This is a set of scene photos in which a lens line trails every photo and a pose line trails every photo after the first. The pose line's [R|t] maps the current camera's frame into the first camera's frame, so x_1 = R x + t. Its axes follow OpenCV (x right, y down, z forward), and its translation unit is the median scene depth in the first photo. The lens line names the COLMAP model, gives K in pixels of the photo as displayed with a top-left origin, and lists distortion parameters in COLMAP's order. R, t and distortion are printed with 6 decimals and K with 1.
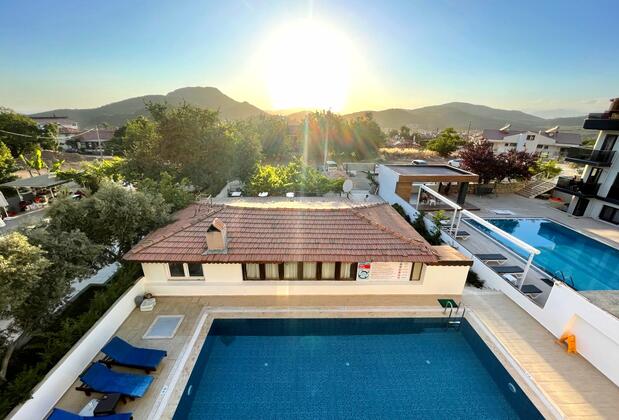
lens RADIAL K [[251.5, 0, 306.2], [0, 251.5, 207.5], [0, 0, 1]] dist [-0.000425, 0.000191]
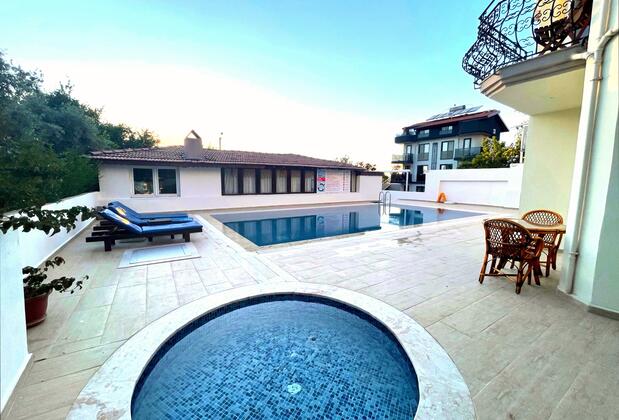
lens RADIAL K [[251.5, 0, 307.8], [0, 251.5, 208.5], [0, 0, 1]] dist [-0.000425, 0.000191]
pose [[0.862142, -0.073476, 0.501311, -0.457305], [0.192607, 0.962678, -0.190143, 0.591485], [-0.468629, 0.260487, 0.844117, 0.014515]]
